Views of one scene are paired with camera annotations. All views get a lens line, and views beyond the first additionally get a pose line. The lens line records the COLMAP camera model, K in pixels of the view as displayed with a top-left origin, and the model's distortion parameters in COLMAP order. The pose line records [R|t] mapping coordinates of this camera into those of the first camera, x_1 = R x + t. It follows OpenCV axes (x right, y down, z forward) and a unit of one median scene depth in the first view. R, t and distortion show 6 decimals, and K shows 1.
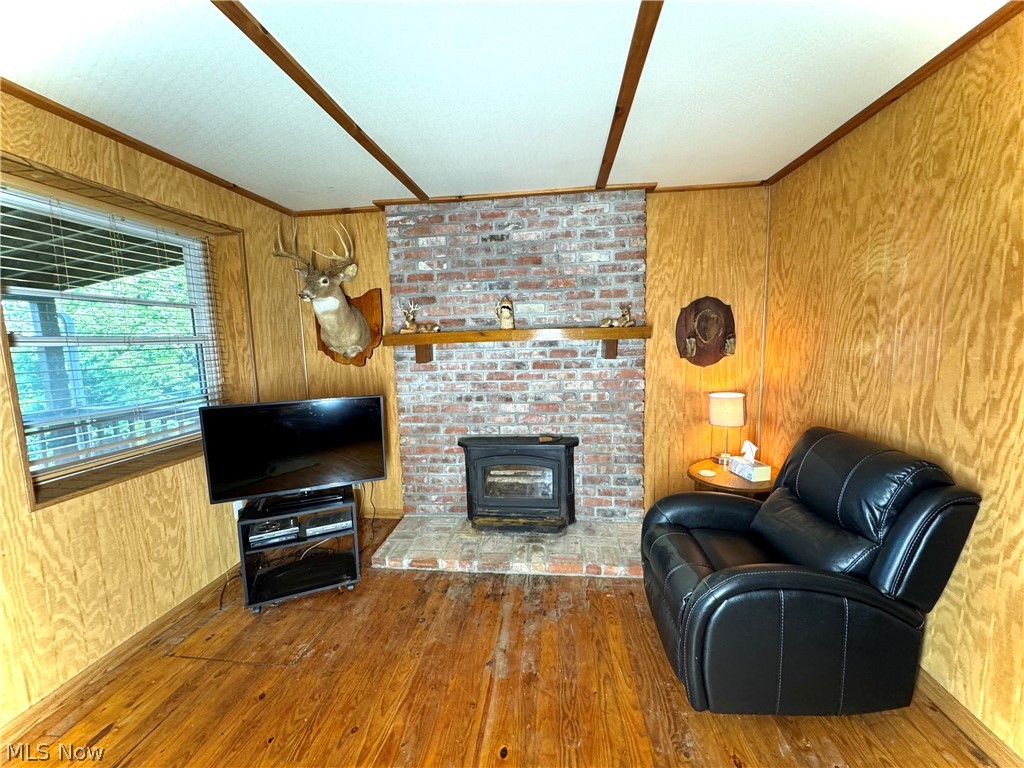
lens RADIAL K [[407.6, 0, 512.0], [0, 407.6, 384.0], [0, 0, 1]] dist [-0.002549, -0.000356]
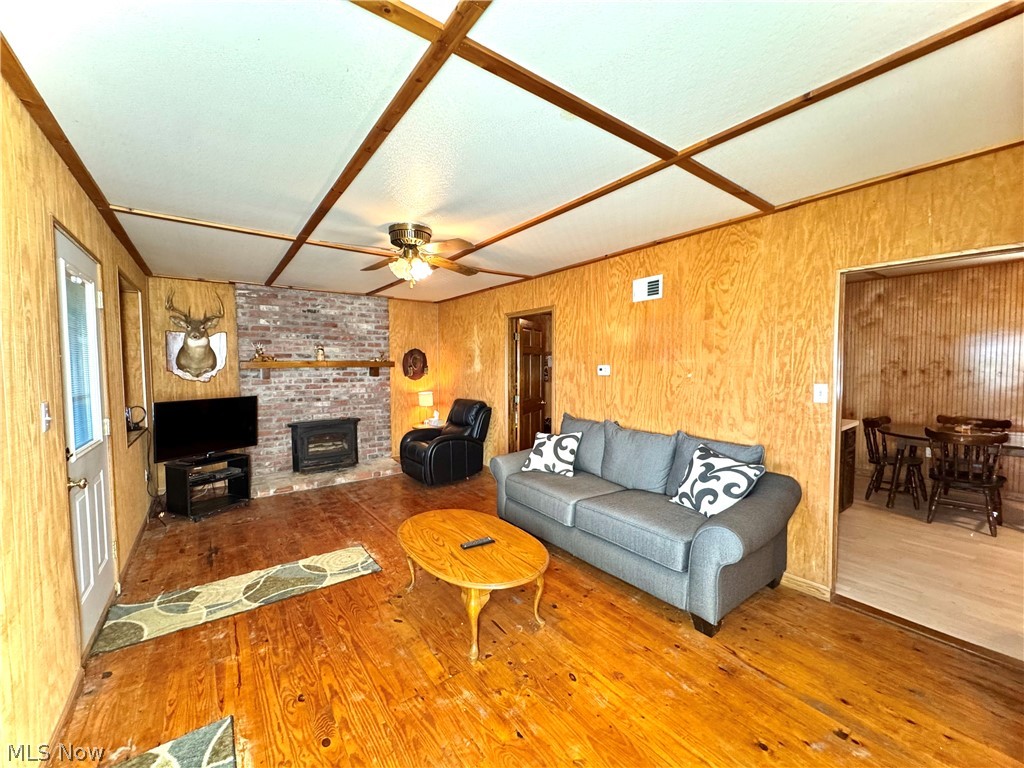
lens RADIAL K [[407.6, 0, 512.0], [0, 407.6, 384.0], [0, 0, 1]] dist [-0.002549, -0.000356]
pose [[0.727334, -0.010031, 0.686210, -0.640408], [0.062511, 0.996705, -0.051687, 0.119768], [-0.683430, 0.080490, 0.725565, -0.919702]]
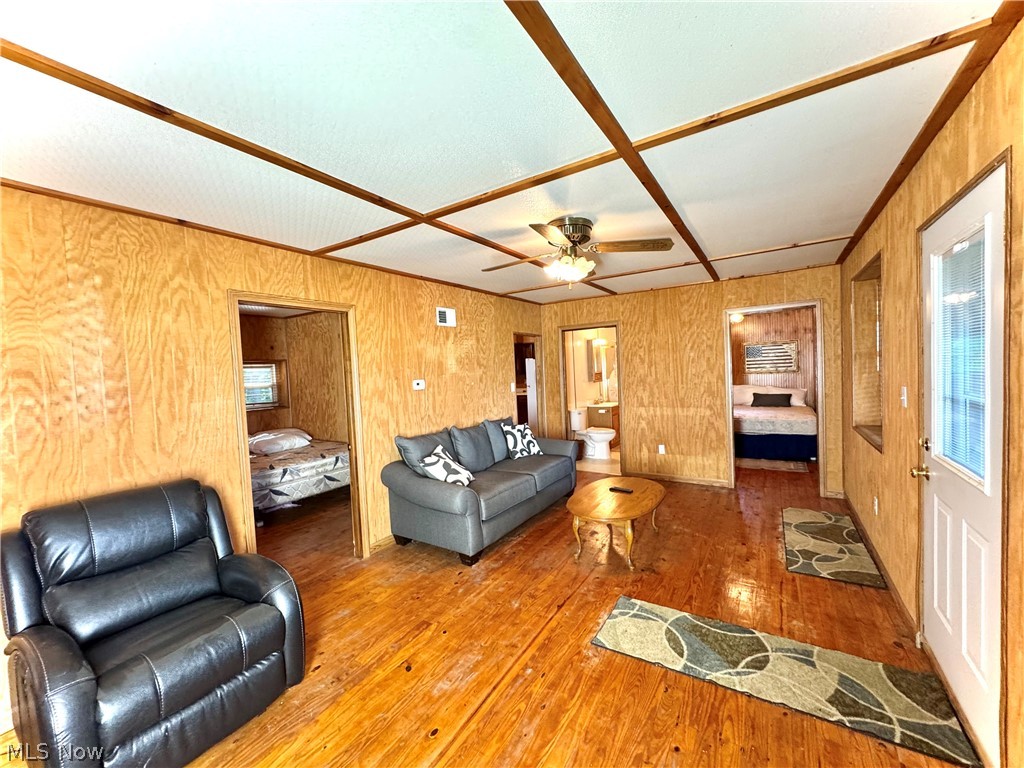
lens RADIAL K [[407.6, 0, 512.0], [0, 407.6, 384.0], [0, 0, 1]] dist [-0.002549, -0.000356]
pose [[-0.896379, 0.049985, 0.440461, -0.397589], [0.115715, 0.985556, 0.123646, -0.107318], [-0.427919, 0.161802, -0.889216, 0.897445]]
